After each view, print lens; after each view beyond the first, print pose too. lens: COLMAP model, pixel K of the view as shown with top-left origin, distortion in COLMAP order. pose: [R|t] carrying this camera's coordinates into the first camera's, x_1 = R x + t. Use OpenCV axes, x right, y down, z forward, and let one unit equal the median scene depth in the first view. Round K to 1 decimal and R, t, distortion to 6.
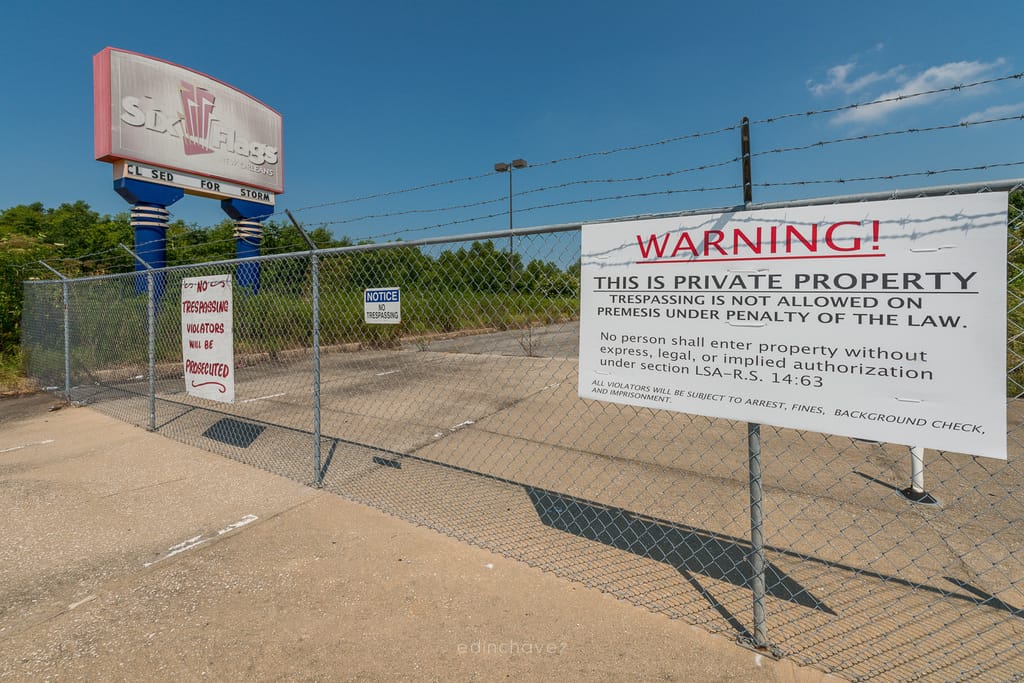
lens RADIAL K [[398.6, 0, 512.3], [0, 398.6, 296.0], [0, 0, 1]] dist [-0.001231, -0.000387]
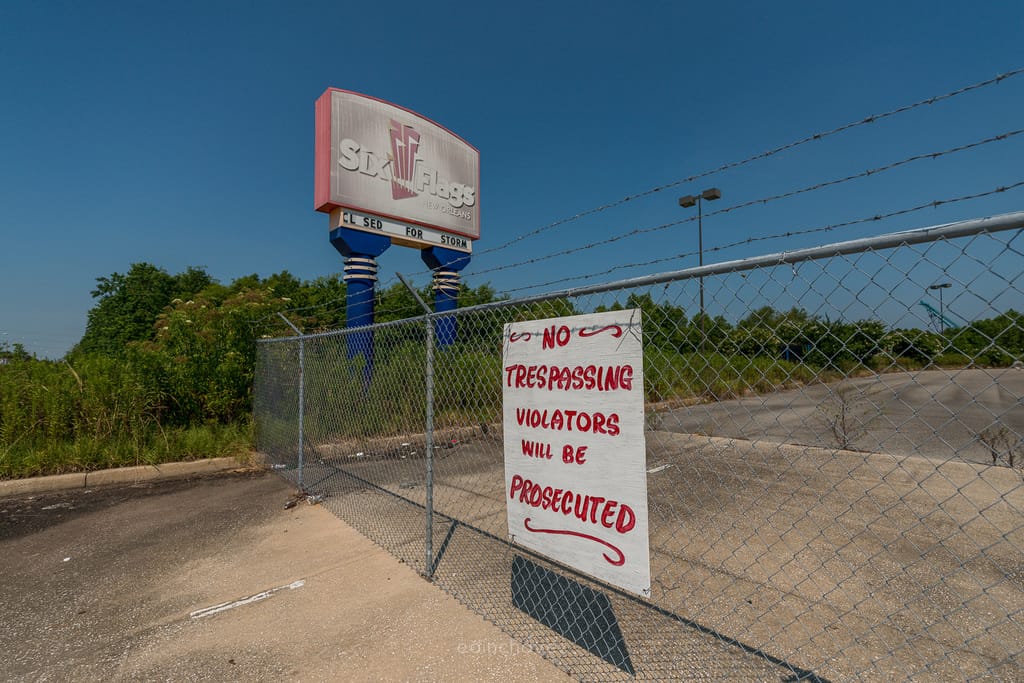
lens RADIAL K [[405.4, 0, 511.0], [0, 405.4, 337.1], [0, 0, 1]] dist [0.007162, -0.000726]
pose [[0.956179, -0.014288, -0.292434, -0.317662], [0.000165, 0.998835, -0.048262, 0.000335], [0.292783, 0.046099, 0.955067, 0.226432]]
